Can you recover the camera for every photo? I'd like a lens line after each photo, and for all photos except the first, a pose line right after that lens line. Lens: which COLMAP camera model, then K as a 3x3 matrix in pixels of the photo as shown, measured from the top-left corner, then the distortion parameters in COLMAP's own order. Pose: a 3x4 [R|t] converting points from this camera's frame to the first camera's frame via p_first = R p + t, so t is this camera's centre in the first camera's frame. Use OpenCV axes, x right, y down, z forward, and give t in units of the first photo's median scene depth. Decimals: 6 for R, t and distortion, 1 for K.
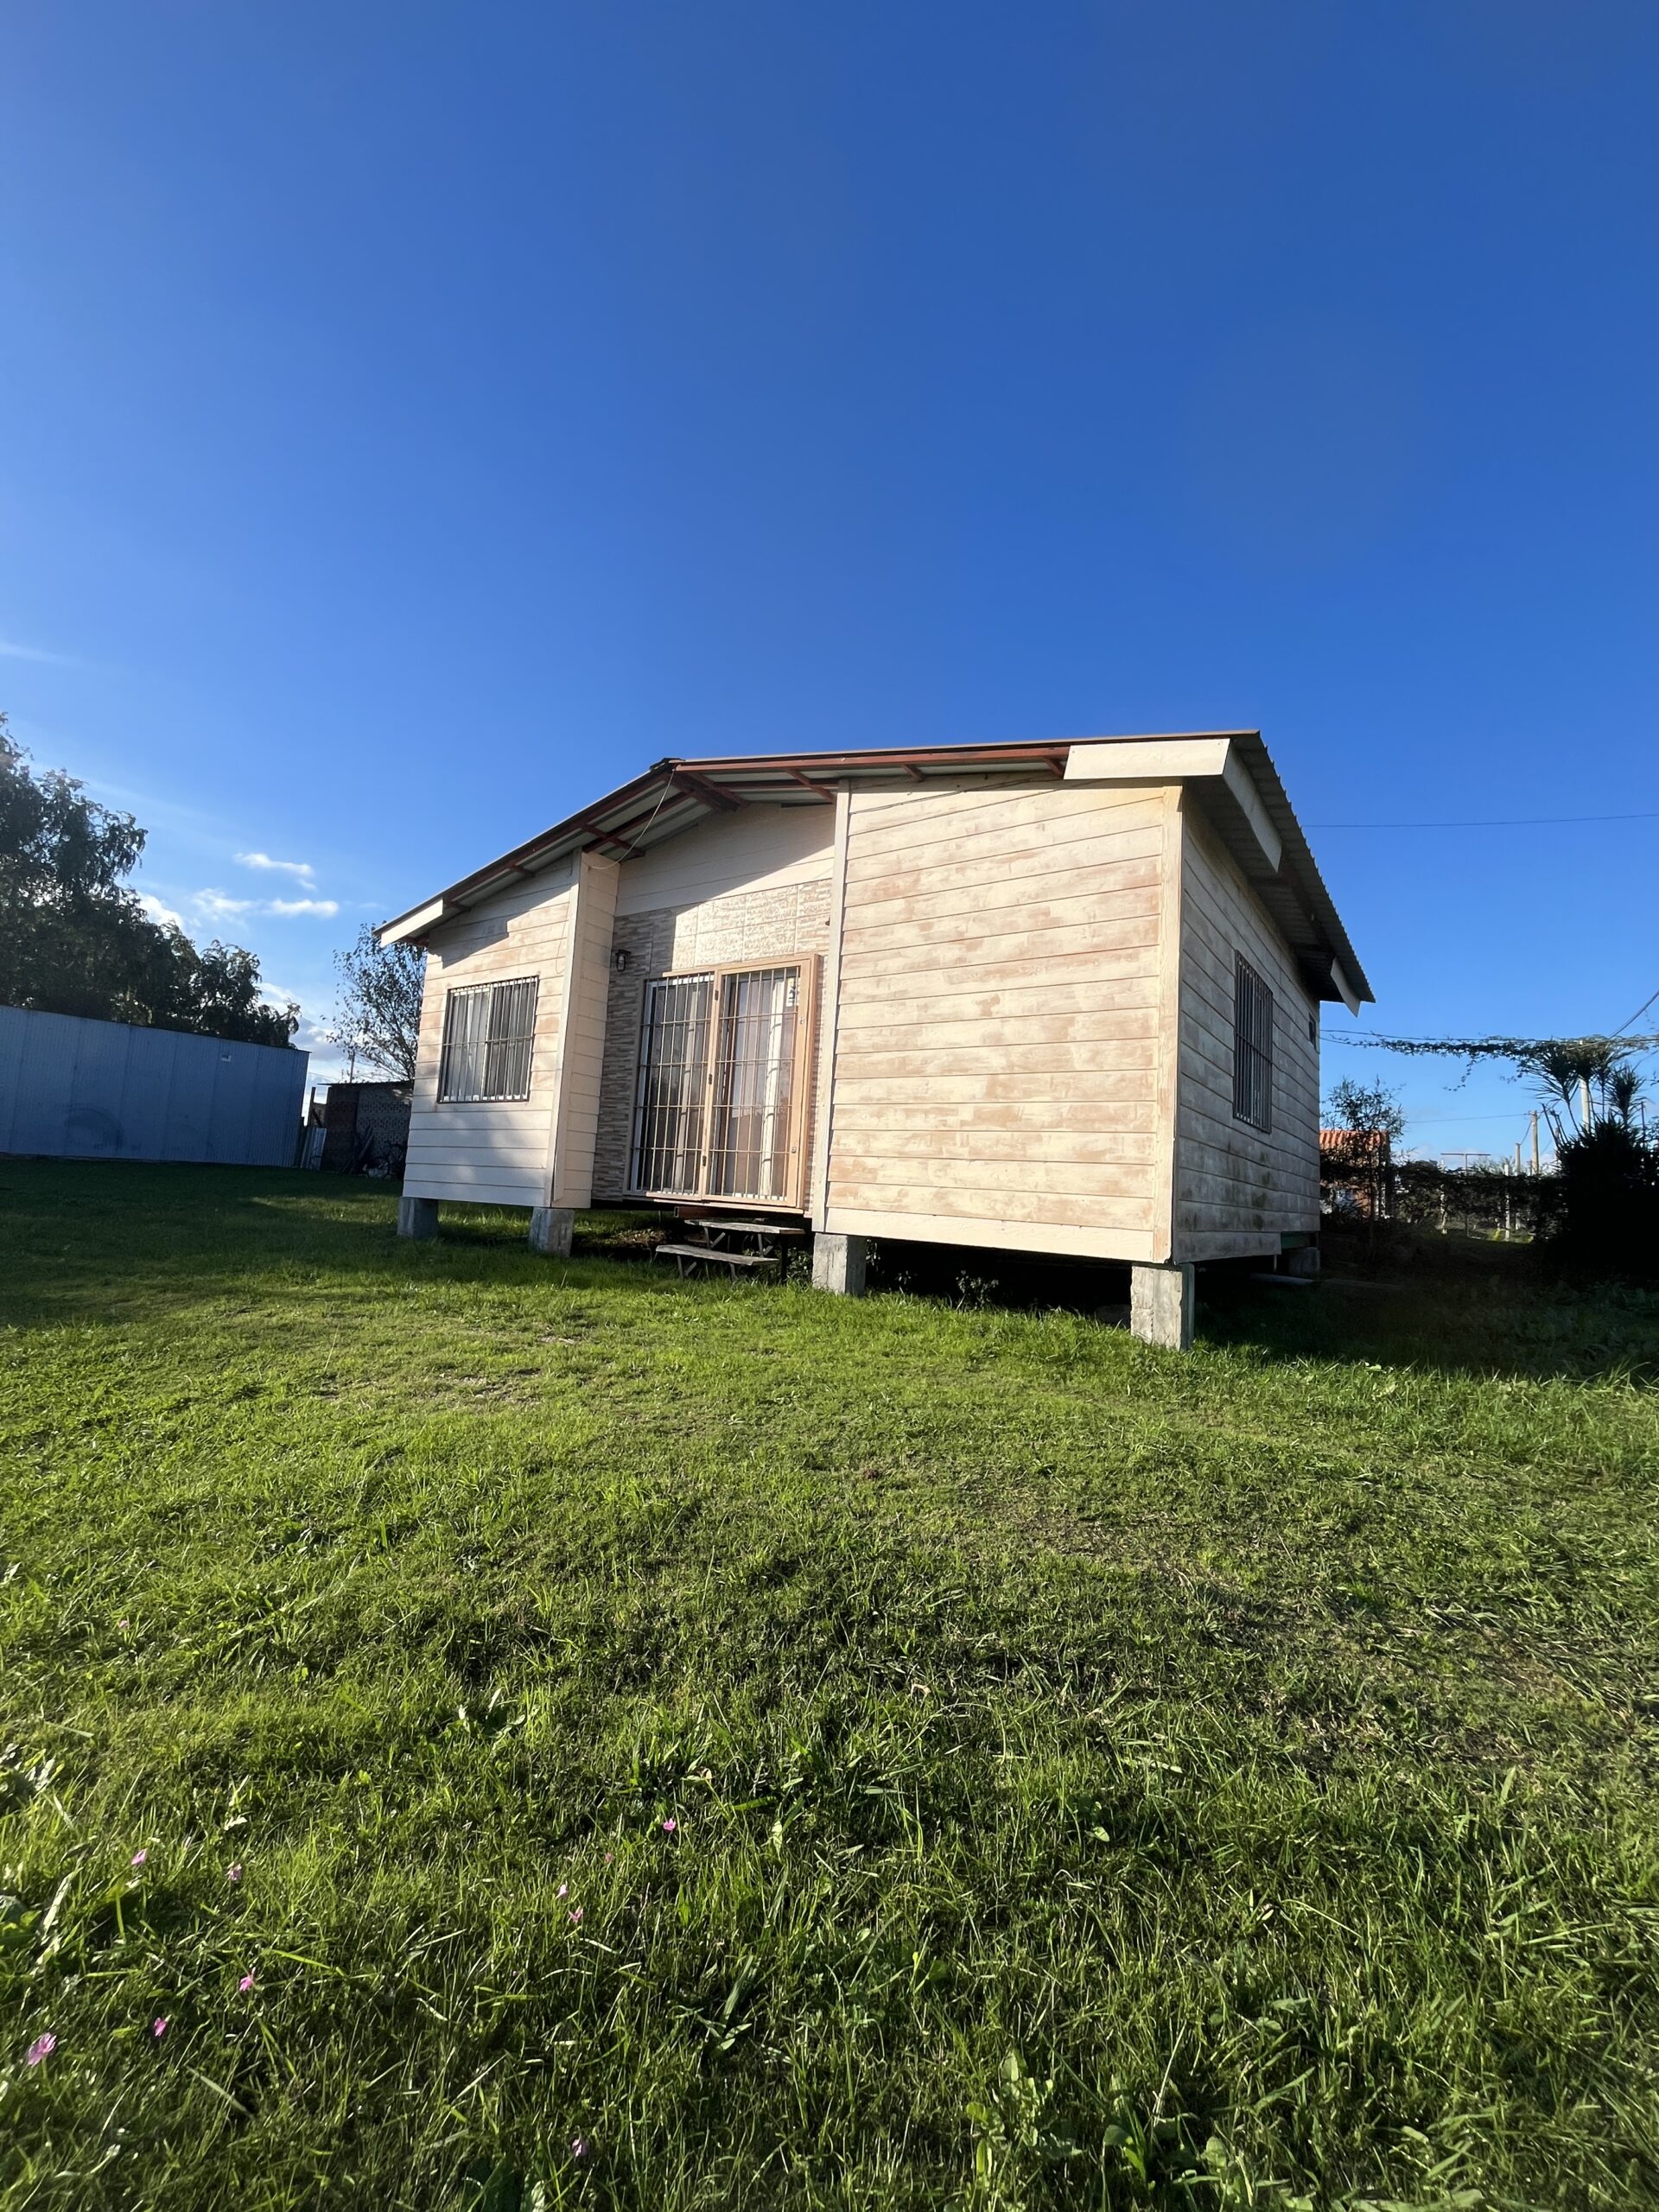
lens RADIAL K [[951.1, 0, 811.6], [0, 951.1, 1125.1], [0, 0, 1]] dist [-0.001431, -0.000275]
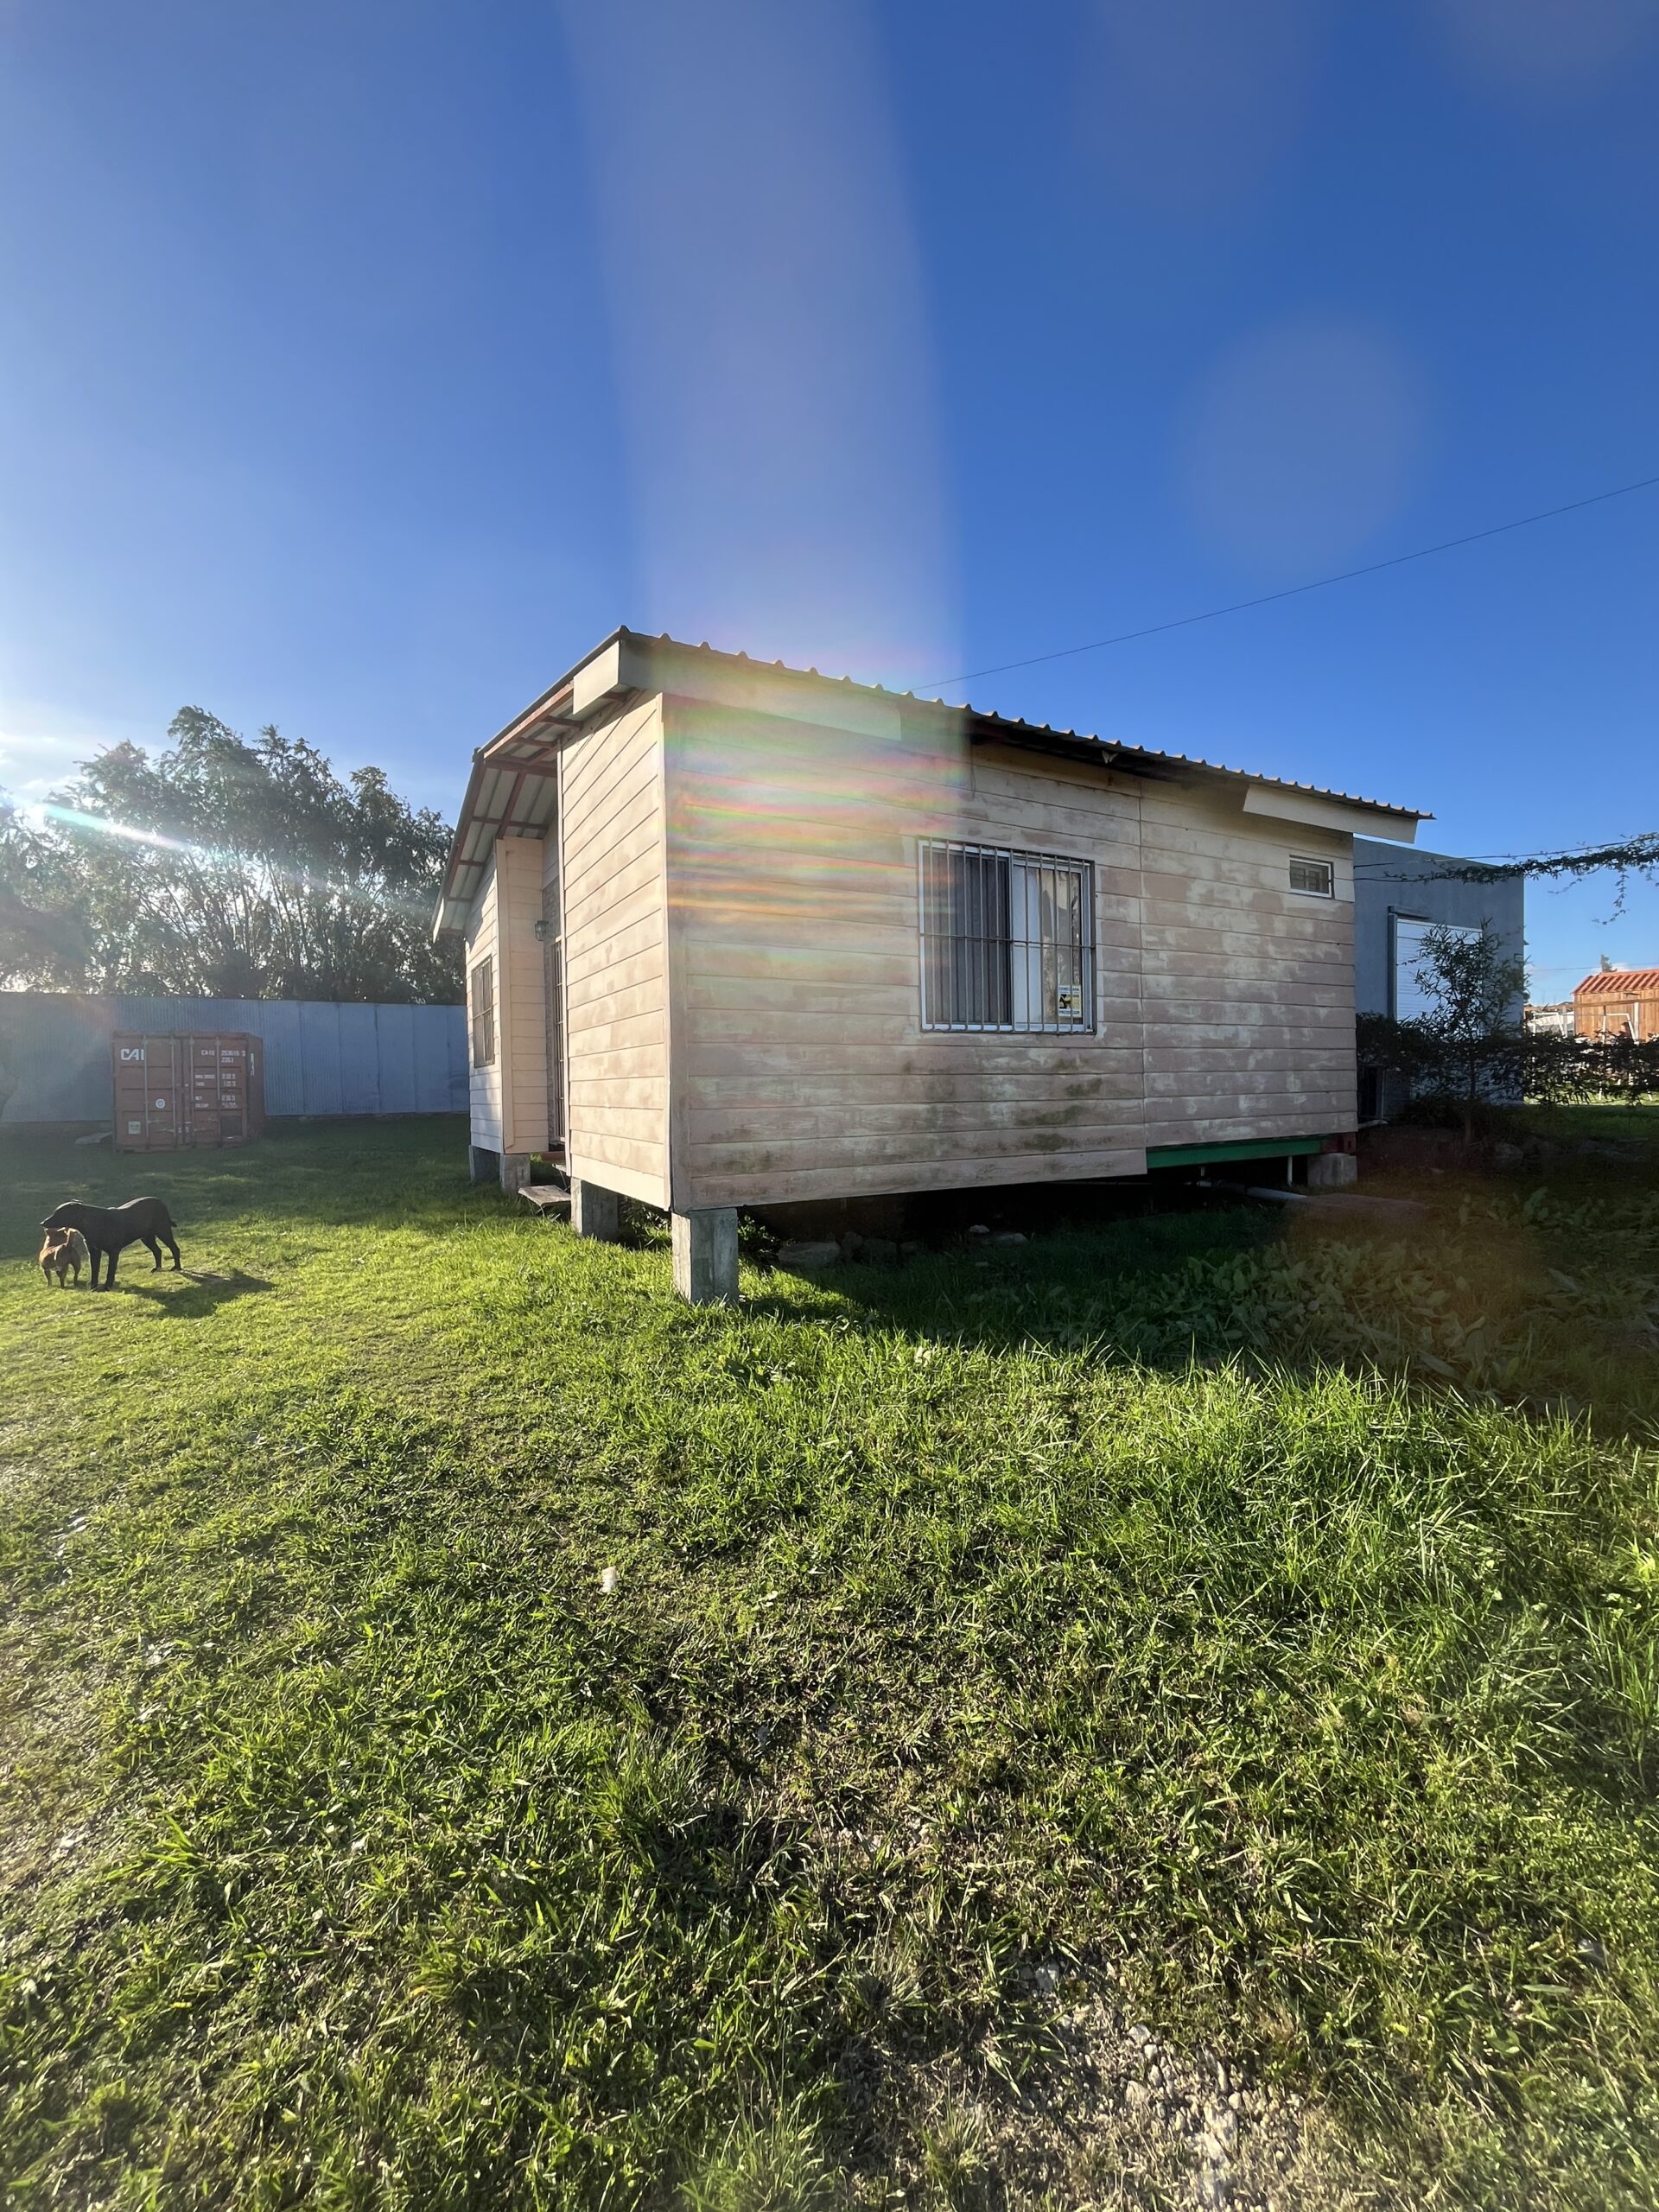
lens RADIAL K [[951.1, 0, 811.6], [0, 951.1, 1125.1], [0, 0, 1]] dist [-0.001431, -0.000275]
pose [[0.891451, -0.058193, -0.449364, 0.631466], [0.103321, 0.991699, 0.076542, -0.000646], [0.441180, -0.114662, 0.890063, 0.142029]]
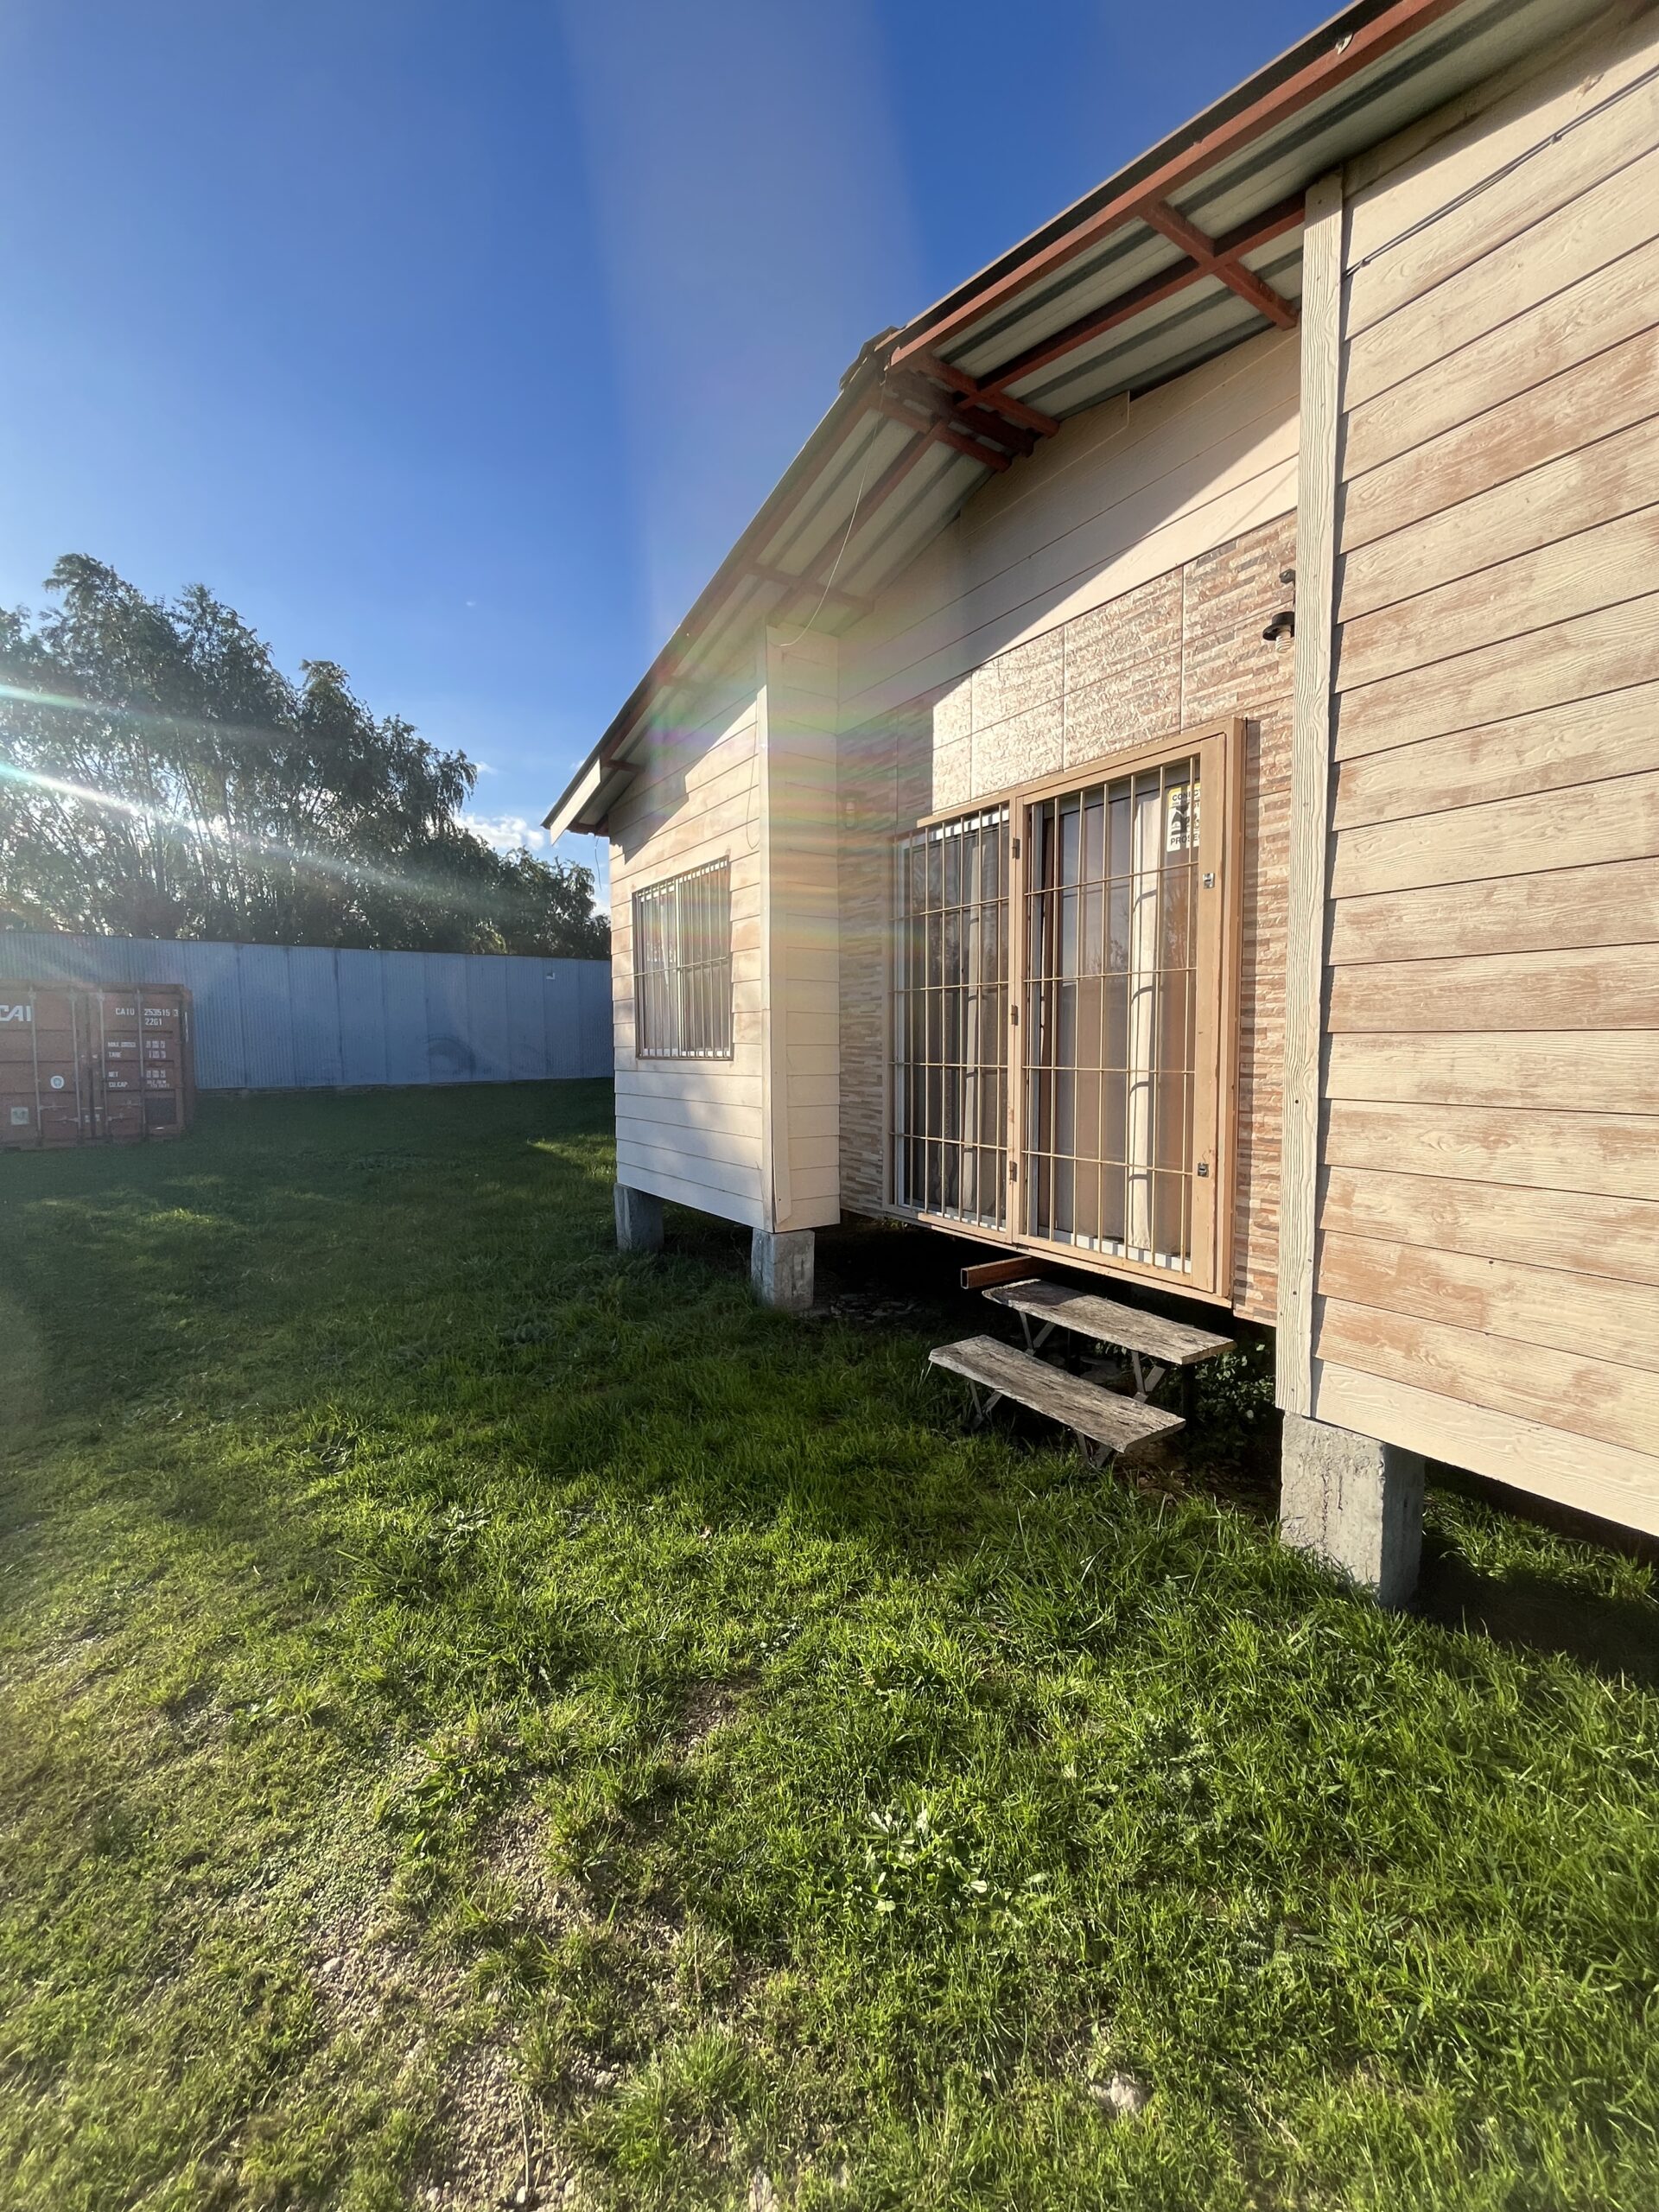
lens RADIAL K [[896.1, 0, 833.4], [0, 896.1, 1101.8], [0, 0, 1]] dist [-0.002814, -0.000372]
pose [[0.939357, -0.045323, -0.339933, -0.035638], [0.091283, 0.988514, 0.120451, -0.070675], [0.330569, -0.144177, 0.932704, 0.511771]]
